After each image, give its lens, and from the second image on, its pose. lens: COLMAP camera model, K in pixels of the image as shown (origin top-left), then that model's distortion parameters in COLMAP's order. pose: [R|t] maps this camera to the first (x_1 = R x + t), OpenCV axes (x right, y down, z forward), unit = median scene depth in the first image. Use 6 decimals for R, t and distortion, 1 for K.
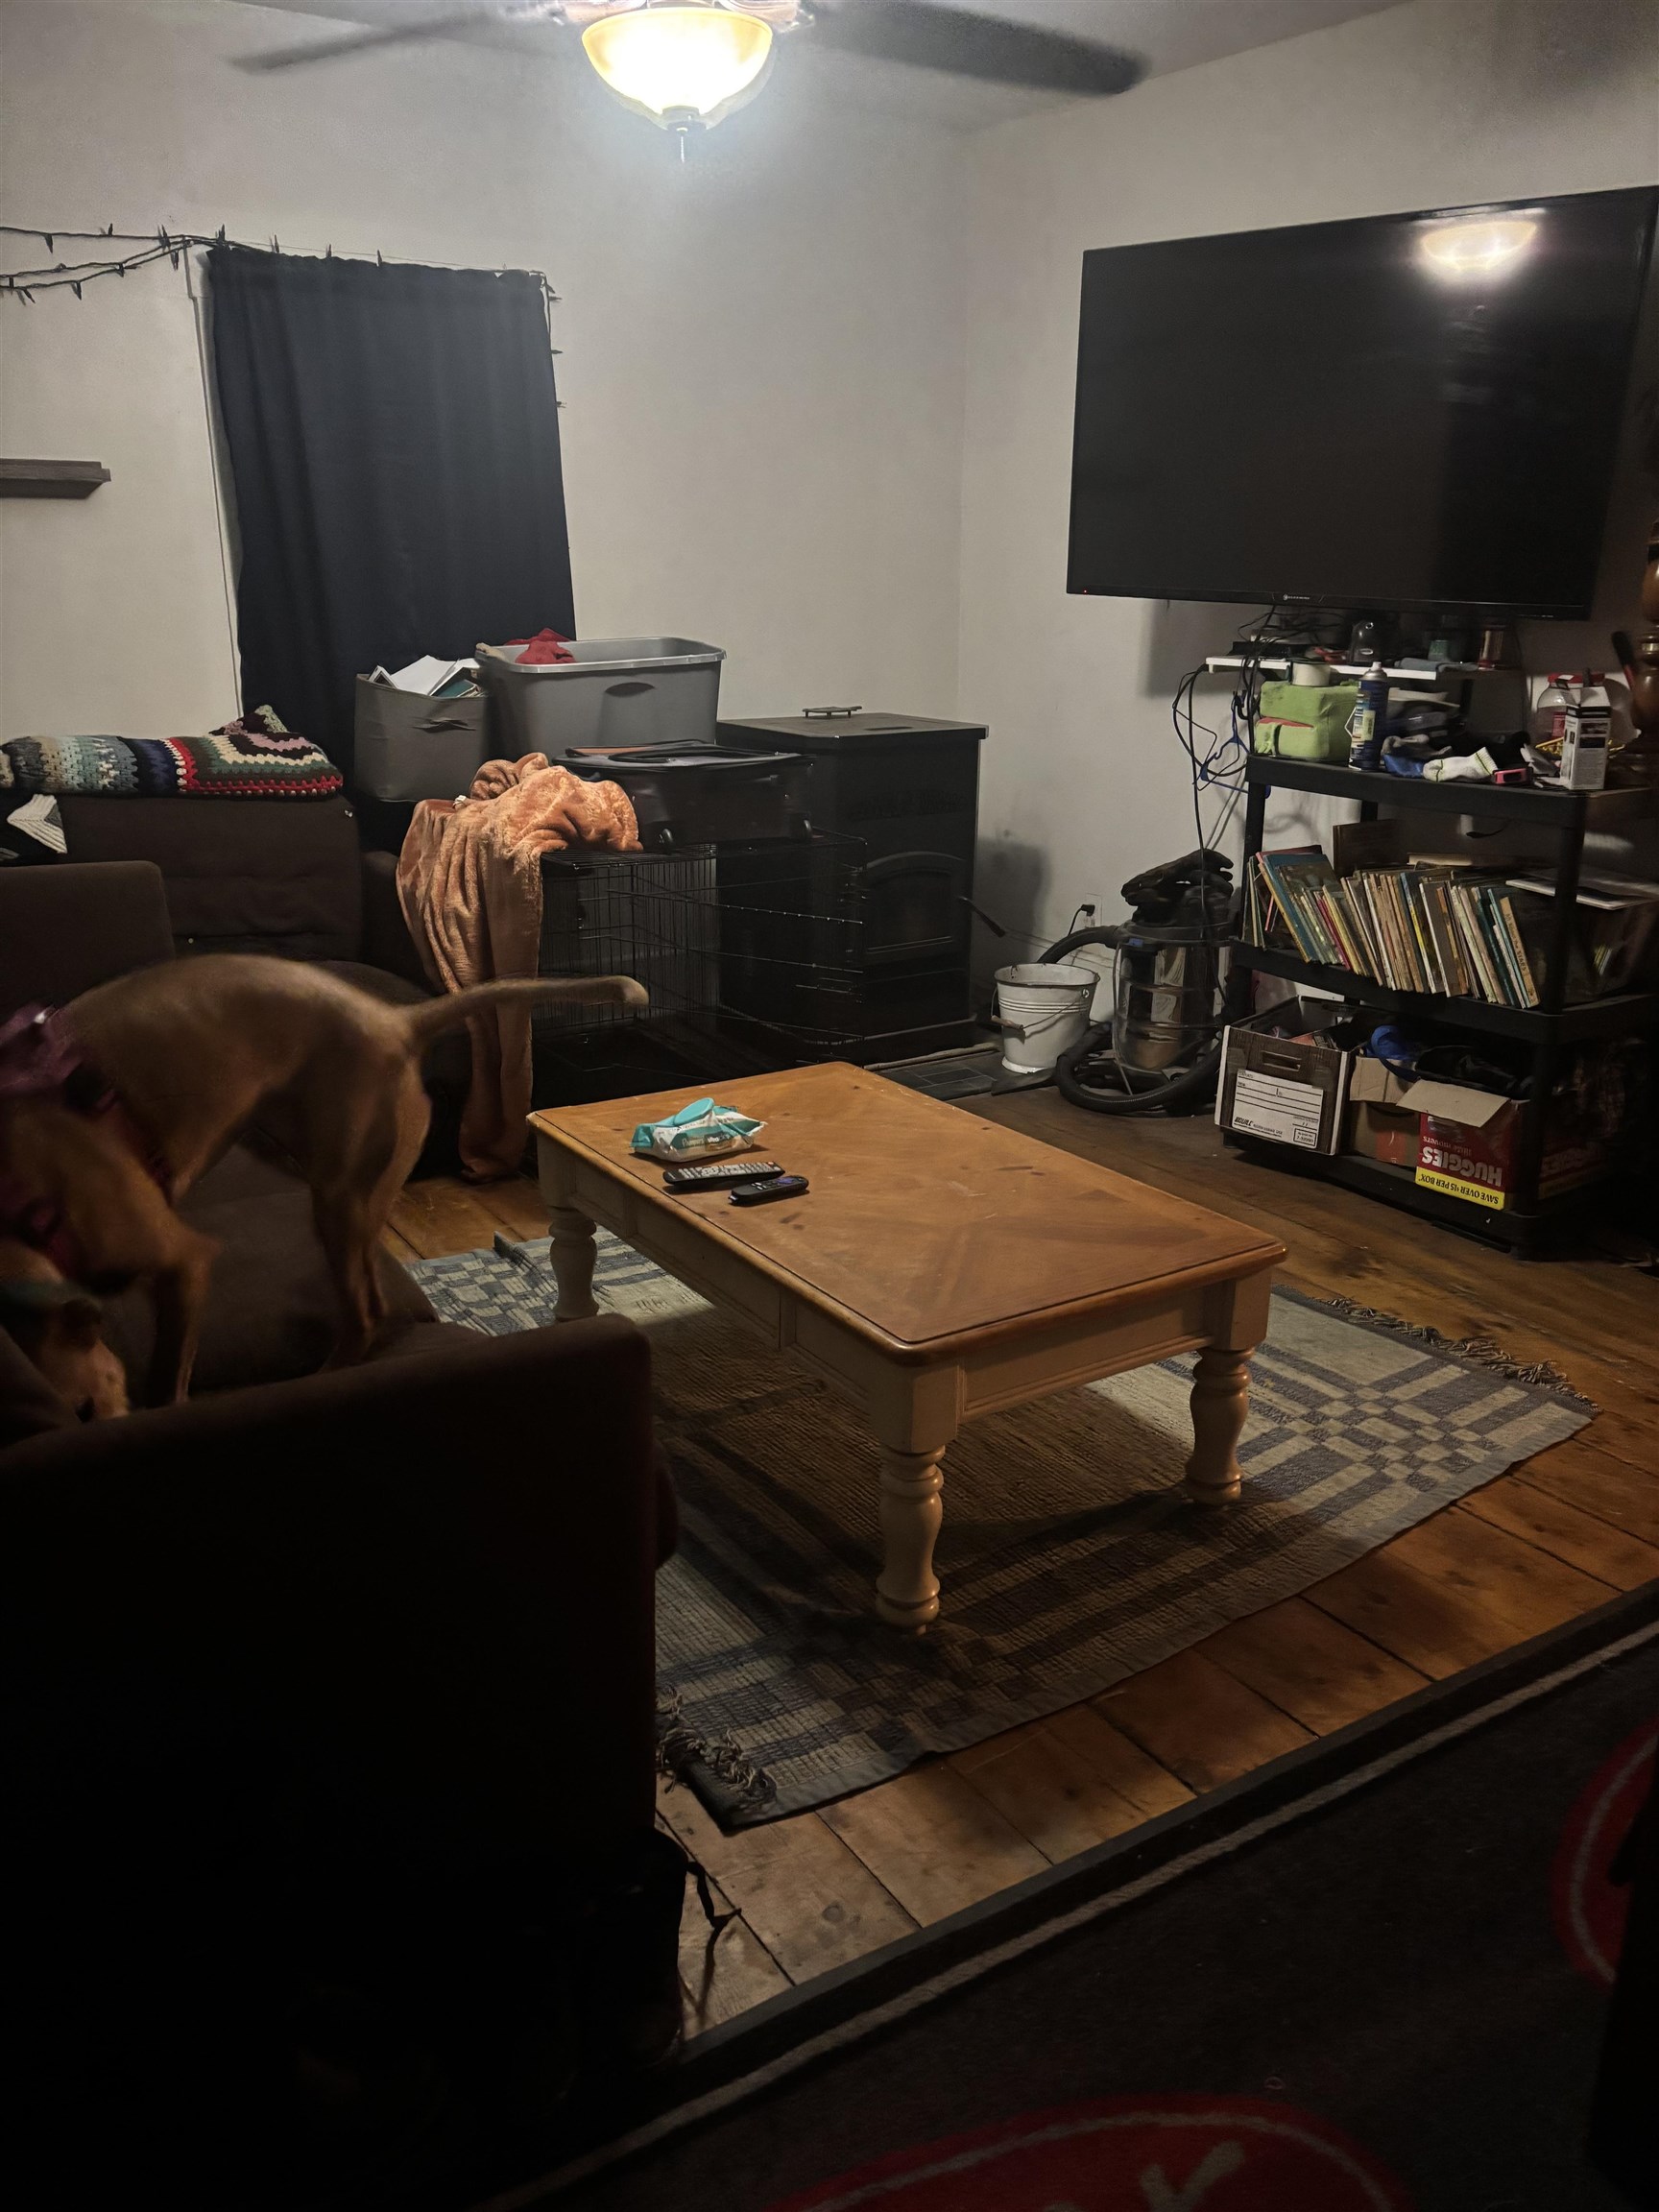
lens RADIAL K [[1712.3, 0, 766.7], [0, 1712.3, 1112.3], [0, 0, 1]] dist [0.011095, 0.000833]
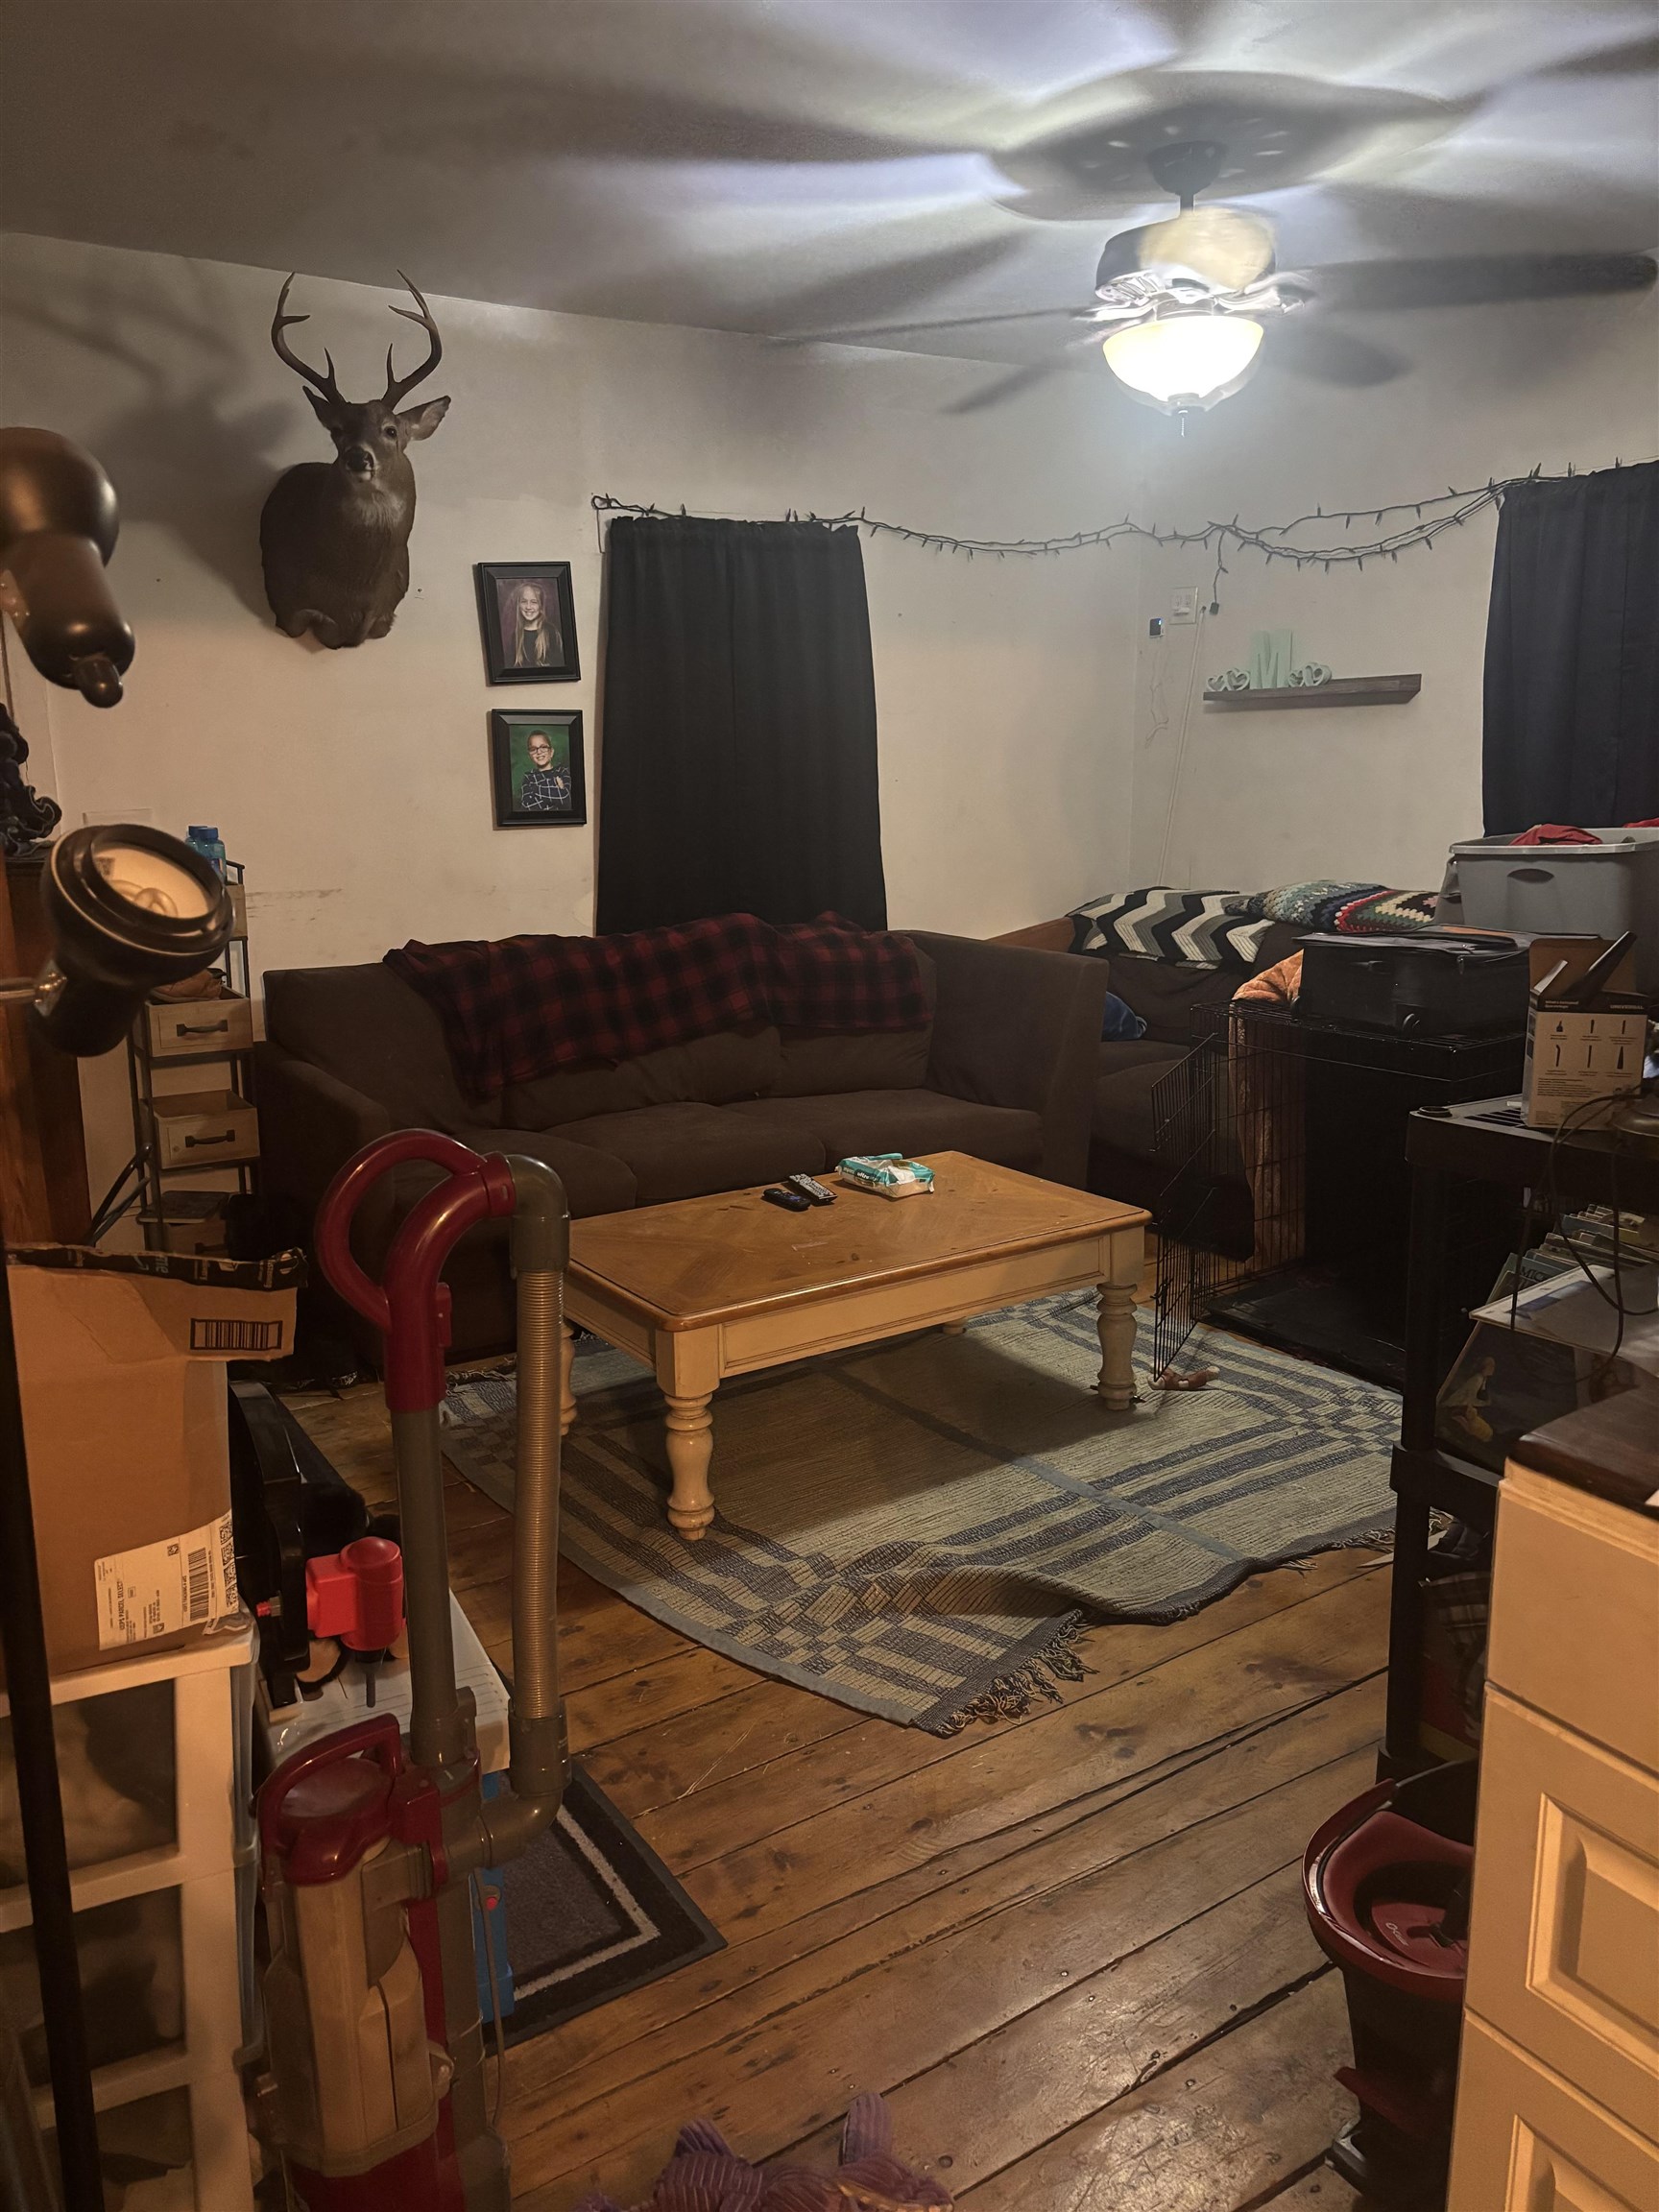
lens RADIAL K [[1670.1, 0, 829.5], [0, 1670.1, 1106.0], [0, 0, 1]] dist [-0.008065, -0.005899]
pose [[0.039606, 0.215042, -0.975801, 1.268606], [-0.292162, 0.936383, 0.194496, -0.291541], [0.955548, 0.277388, 0.099914, 0.835782]]
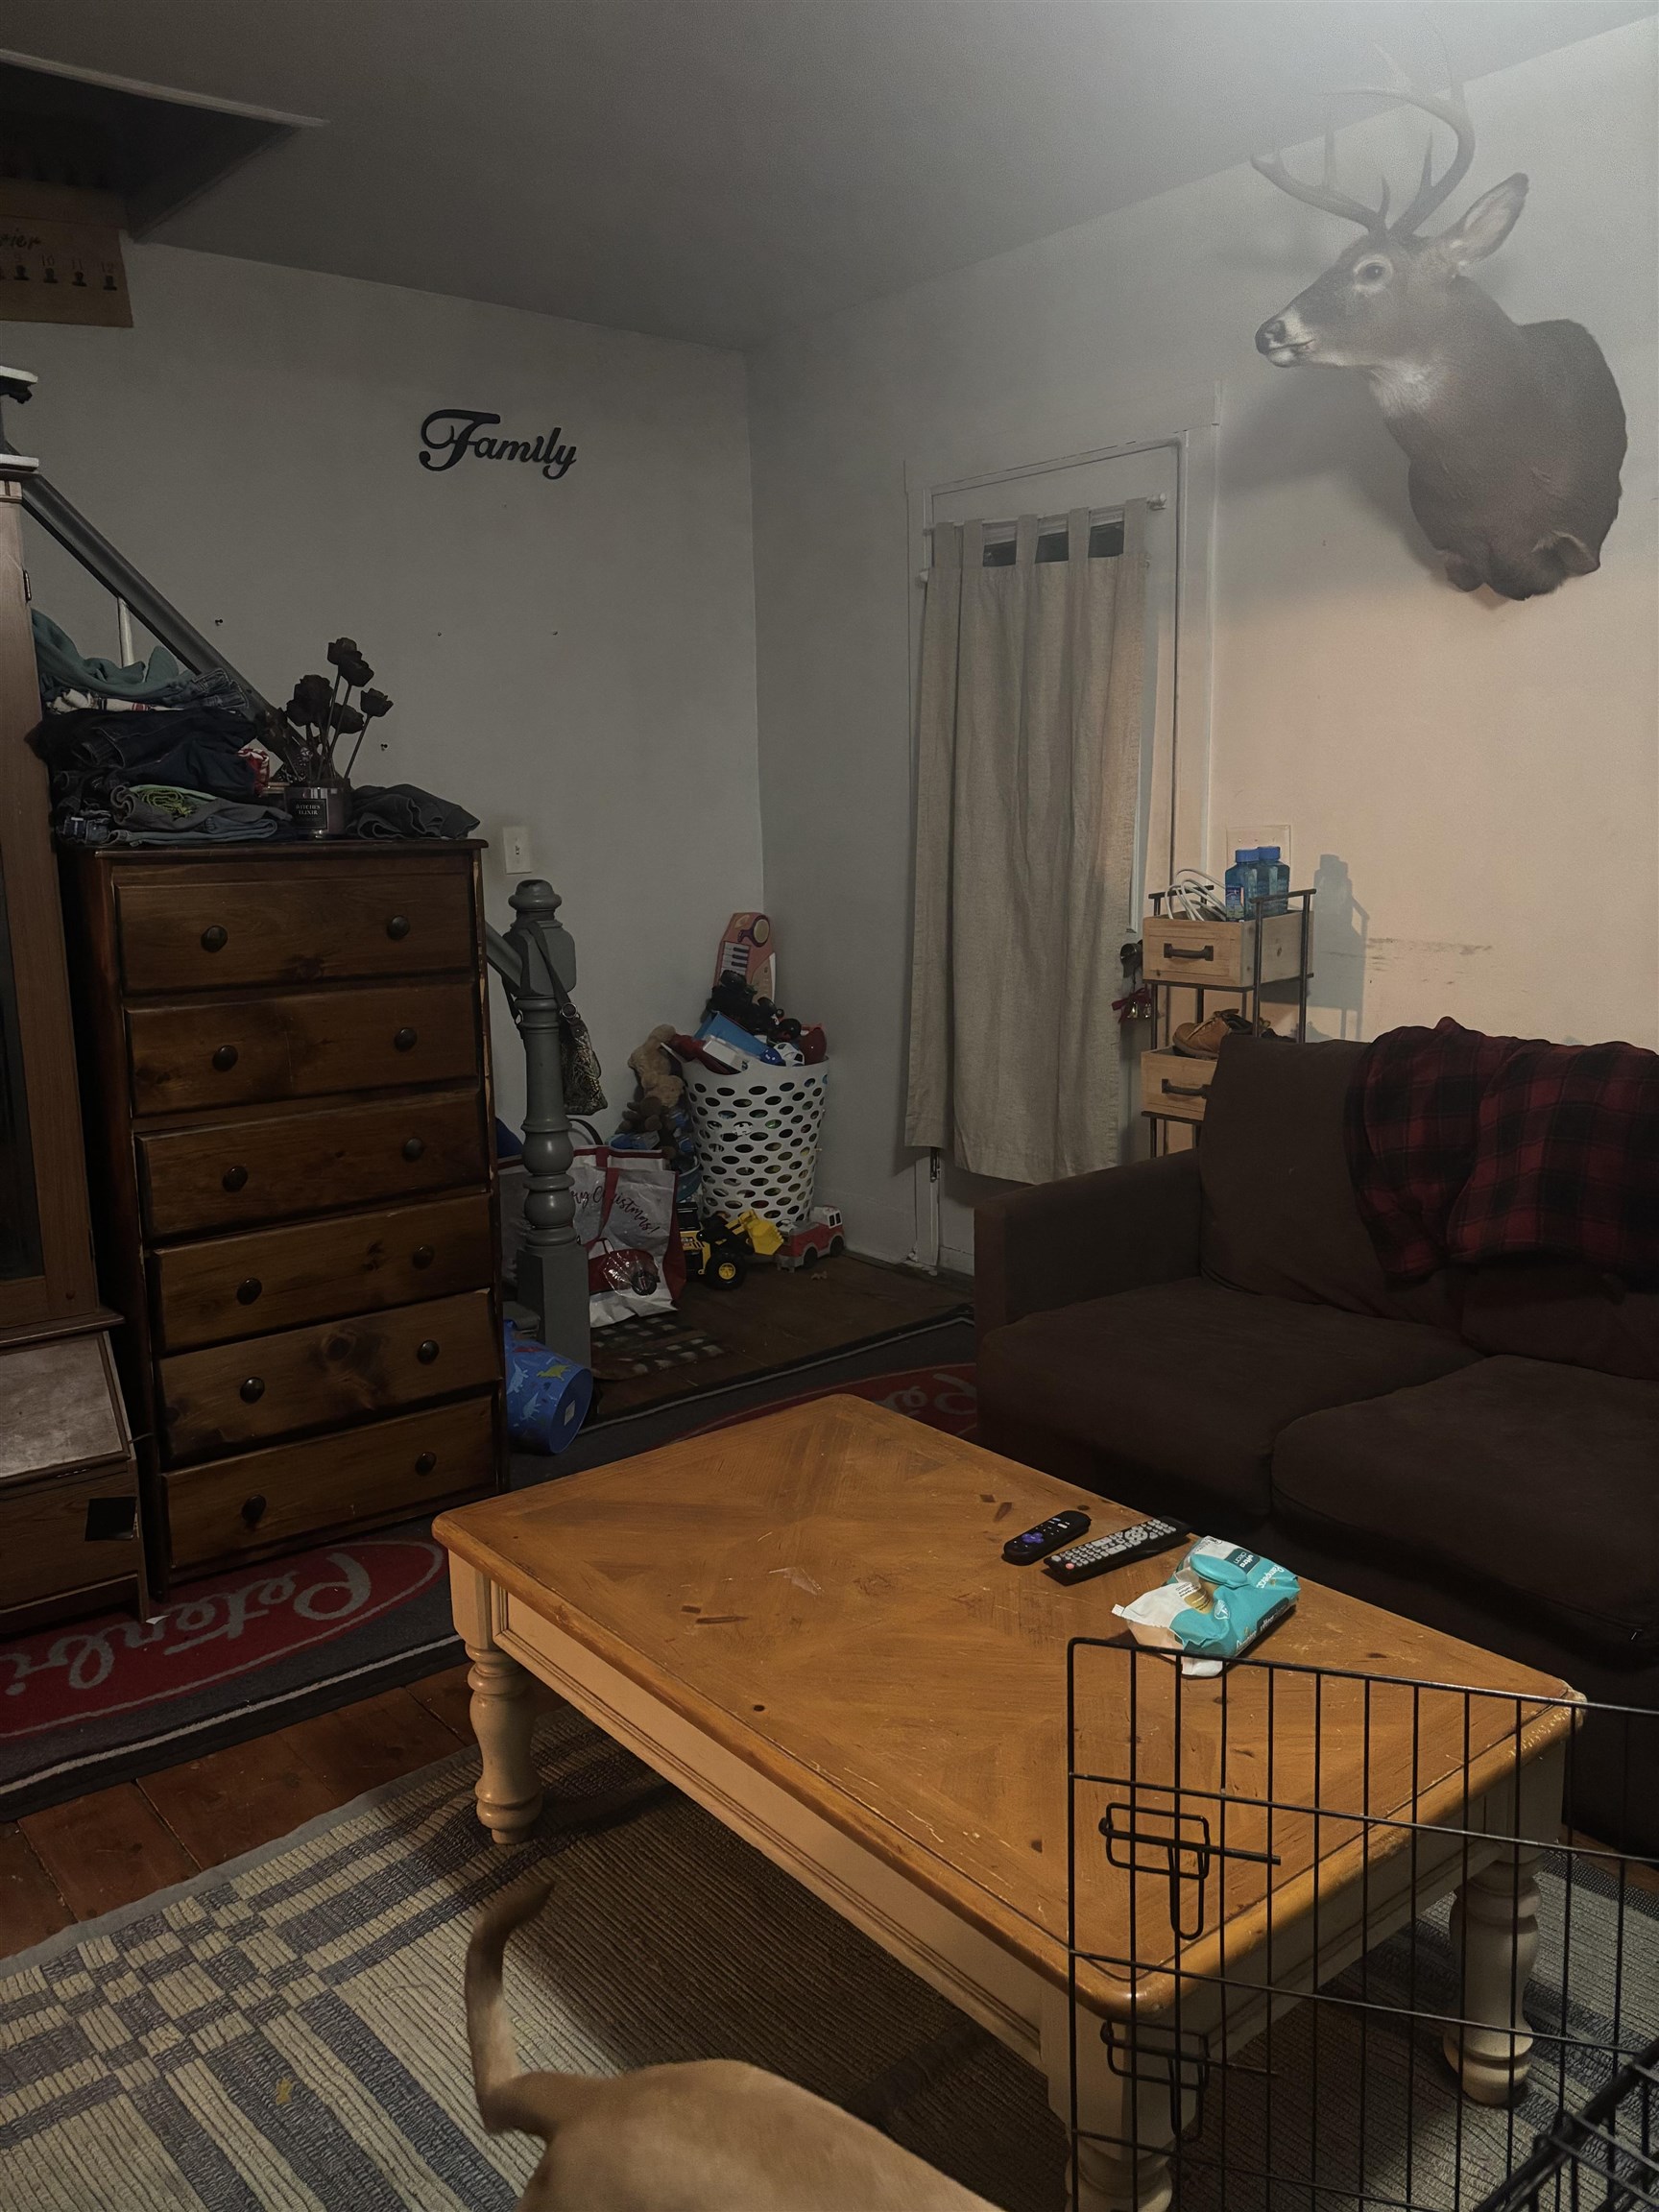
lens RADIAL K [[1670.1, 0, 829.5], [0, 1670.1, 1106.0], [0, 0, 1]] dist [-0.008065, -0.005899]
pose [[-0.991044, 0.039913, -0.127429, 0.179033], [-0.022464, 0.890852, 0.453737, -0.445667], [0.131630, 0.452536, -0.881977, 1.492875]]
